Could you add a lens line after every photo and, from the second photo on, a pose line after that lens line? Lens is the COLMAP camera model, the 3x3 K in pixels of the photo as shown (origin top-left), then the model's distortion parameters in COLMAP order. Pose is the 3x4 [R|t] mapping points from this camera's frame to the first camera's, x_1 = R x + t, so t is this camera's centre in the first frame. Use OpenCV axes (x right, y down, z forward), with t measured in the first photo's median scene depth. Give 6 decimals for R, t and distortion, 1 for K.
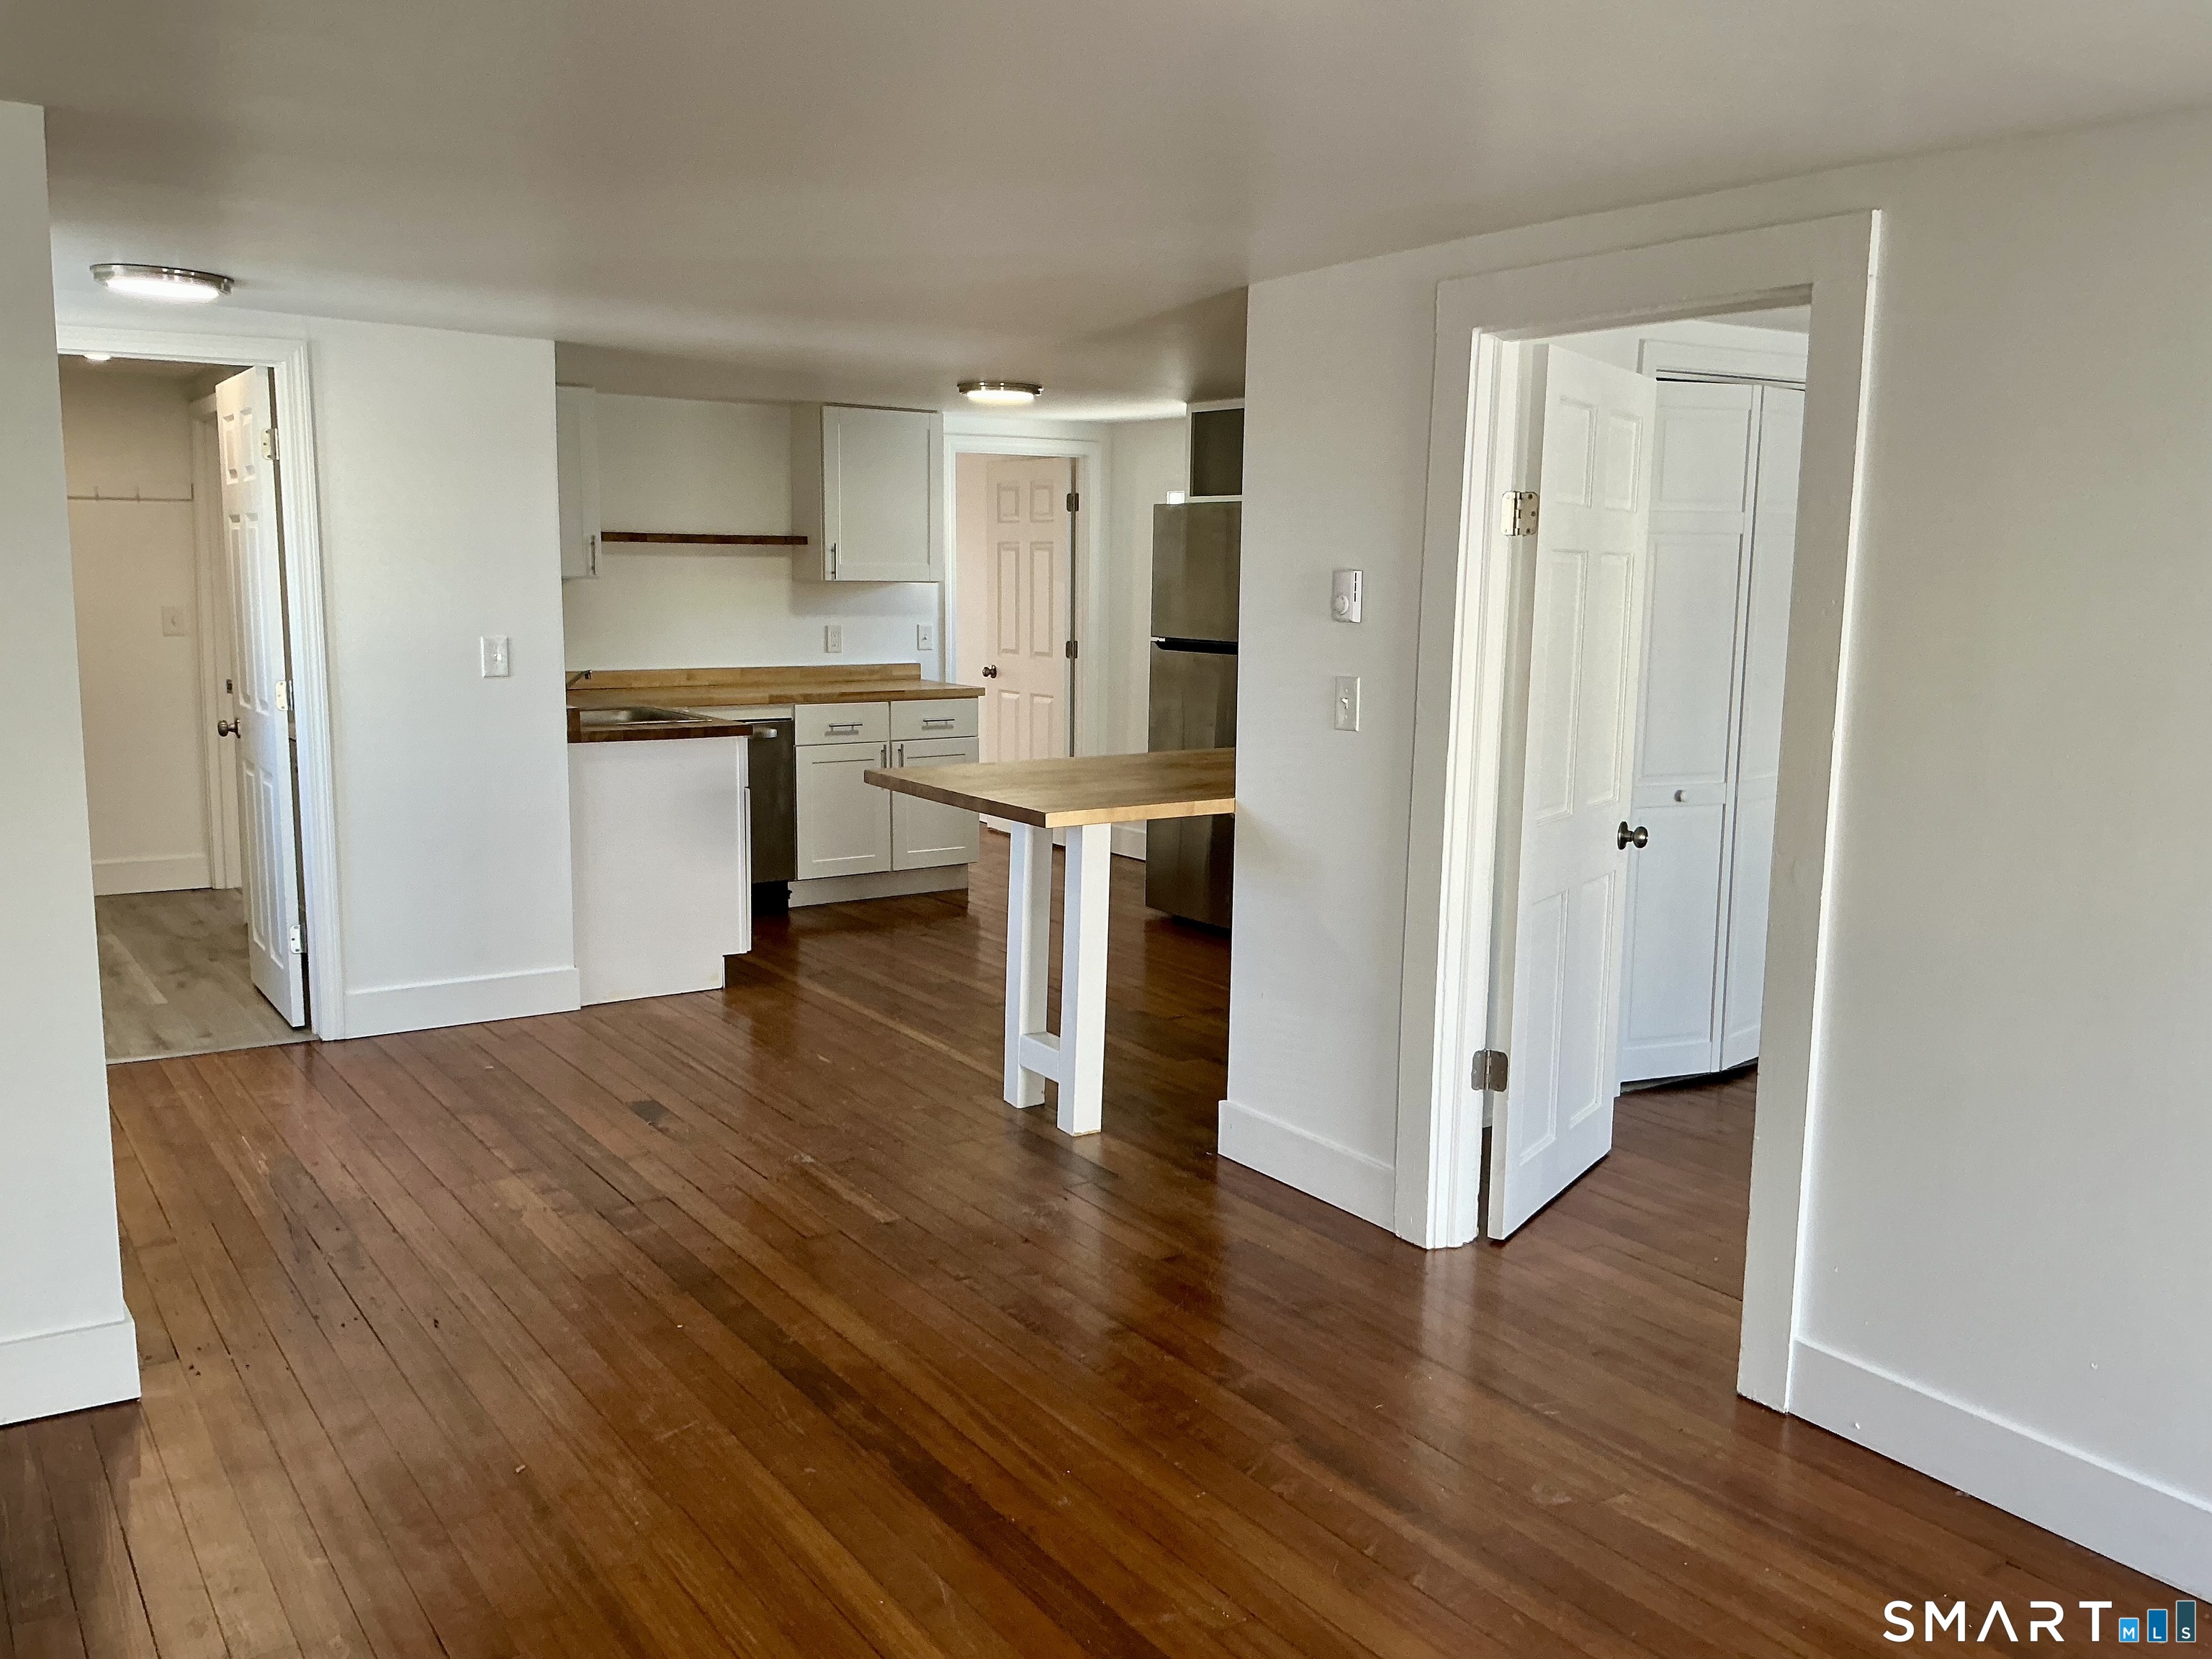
lens RADIAL K [[1823.6, 0, 1106.0], [0, 1823.6, 829.5], [0, 0, 1]] dist [0.120486, -0.225207]
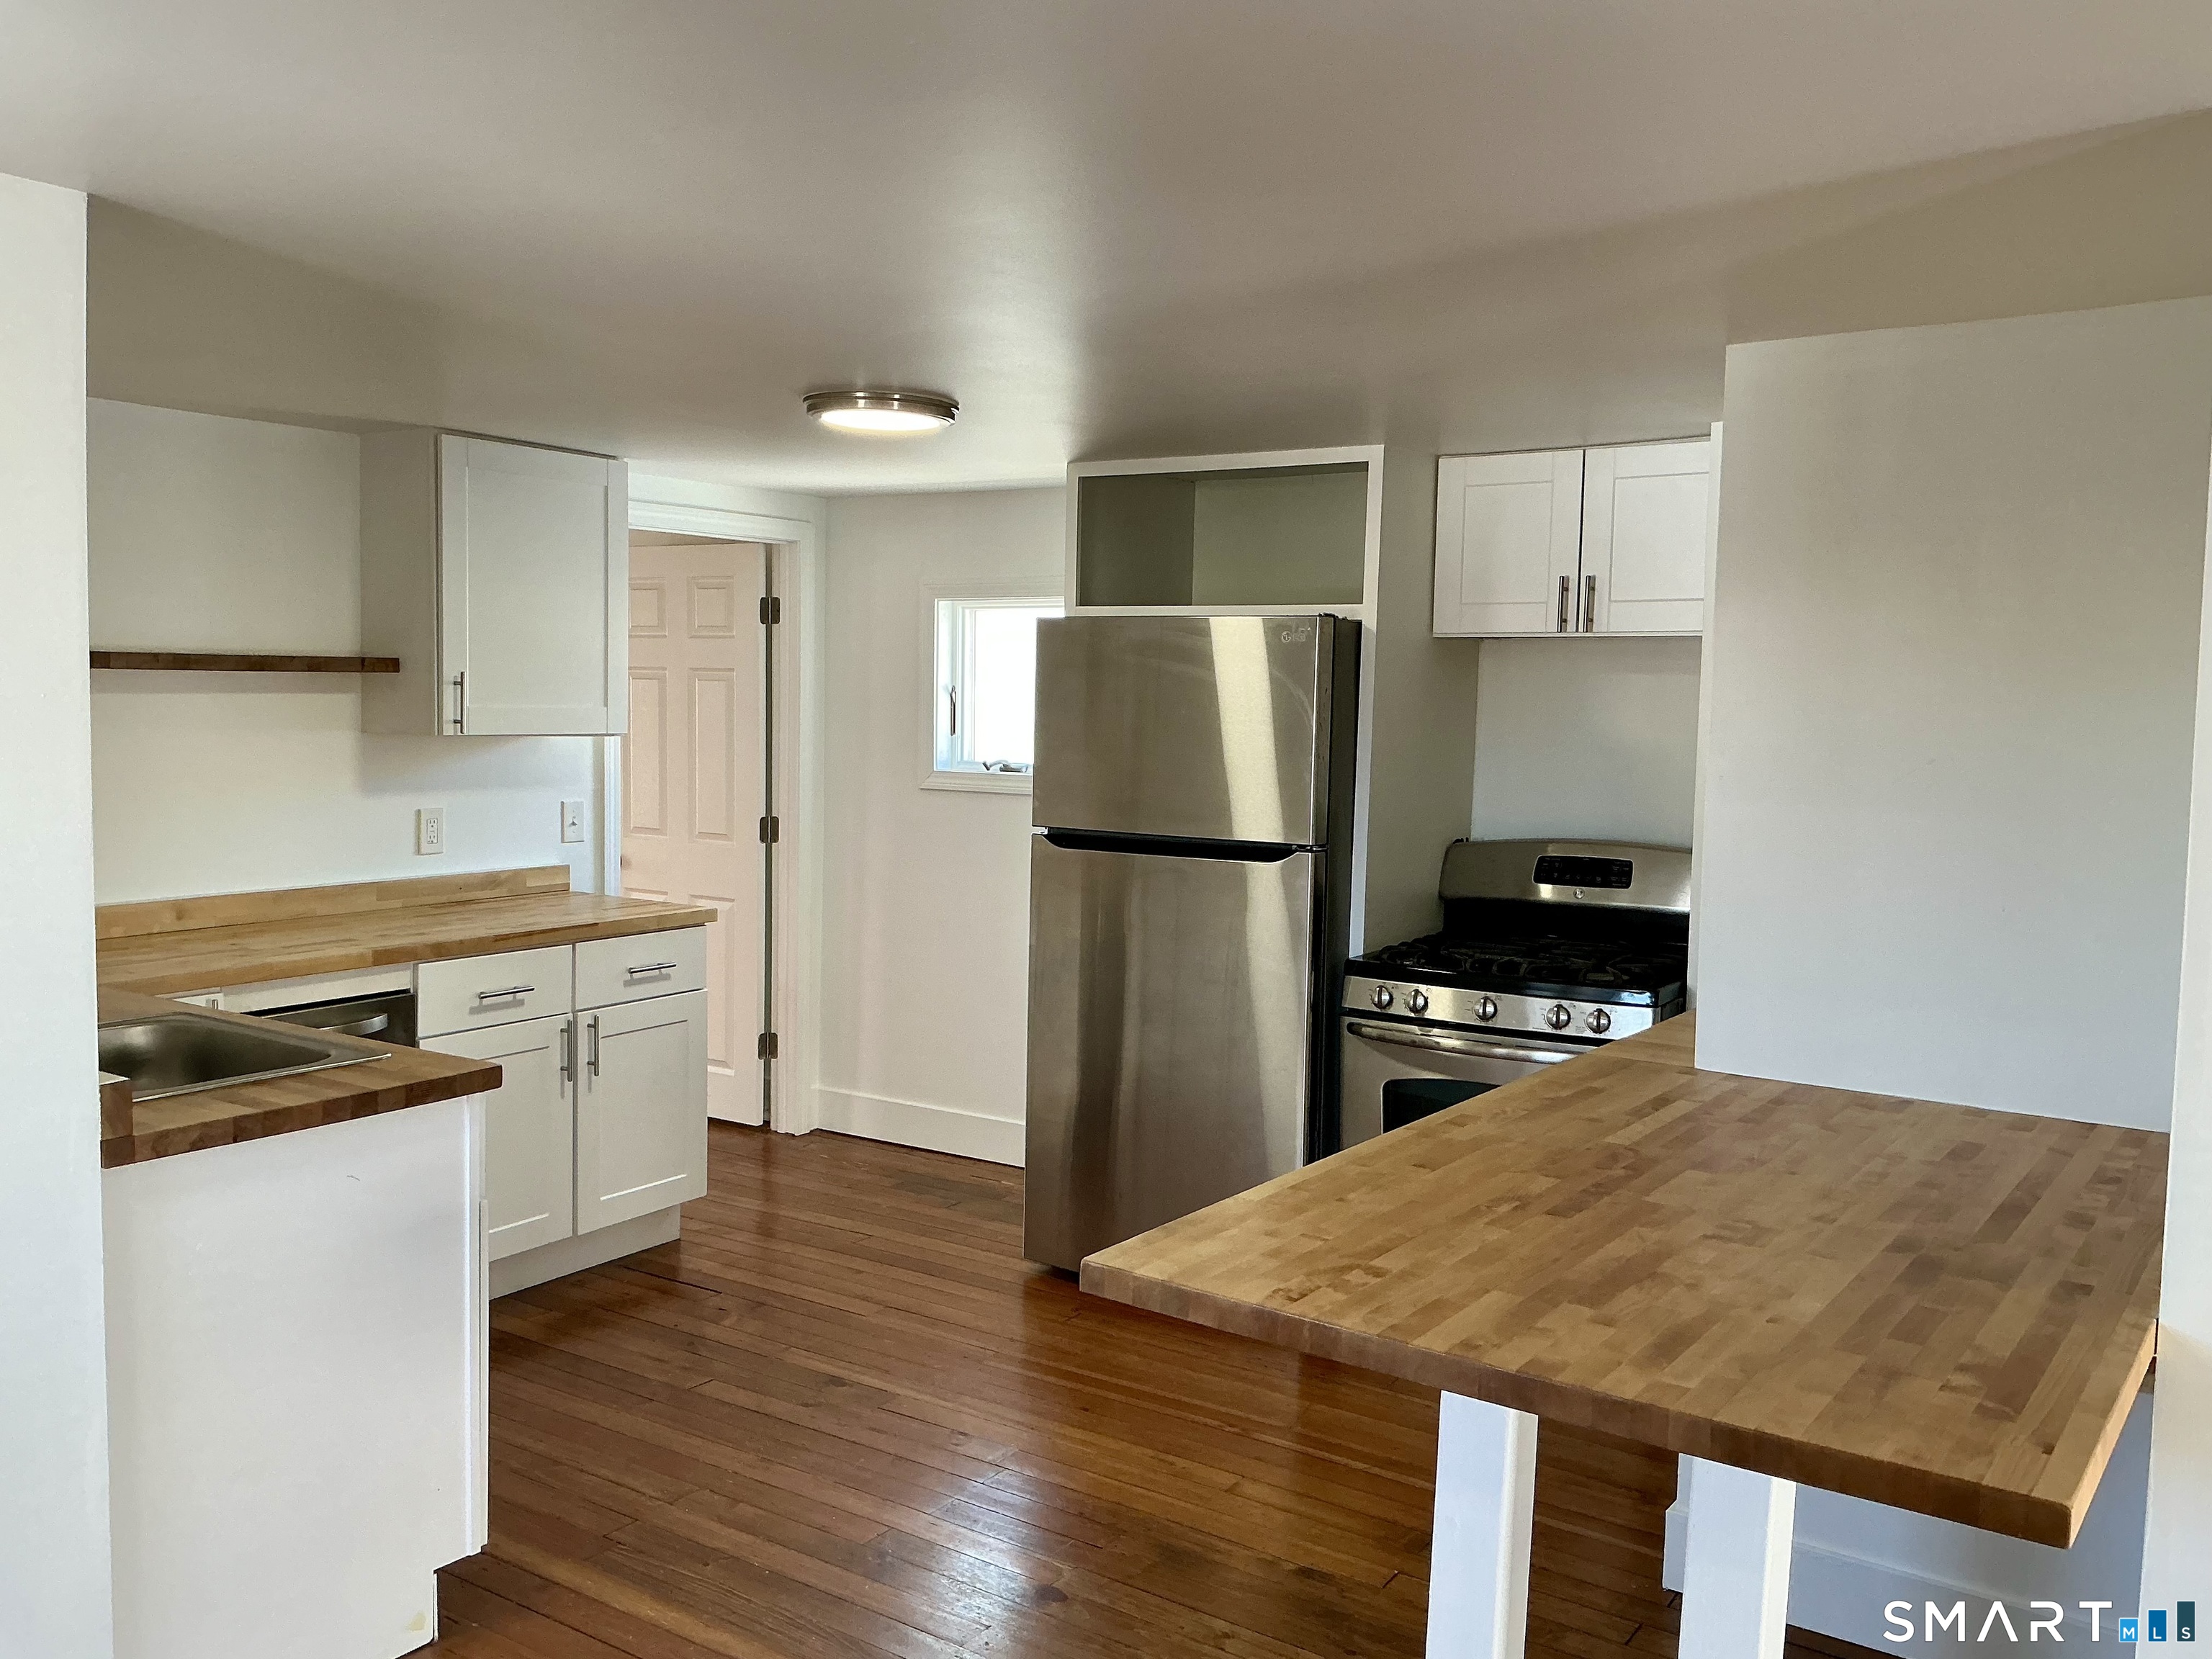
lens RADIAL K [[1823.6, 0, 1106.0], [0, 1823.6, 829.5], [0, 0, 1]] dist [0.120486, -0.225207]
pose [[0.929758, -0.021049, 0.367570, -0.173375], [0.044185, 0.997528, -0.054640, -0.066120], [-0.365511, 0.067043, 0.928389, 0.392809]]
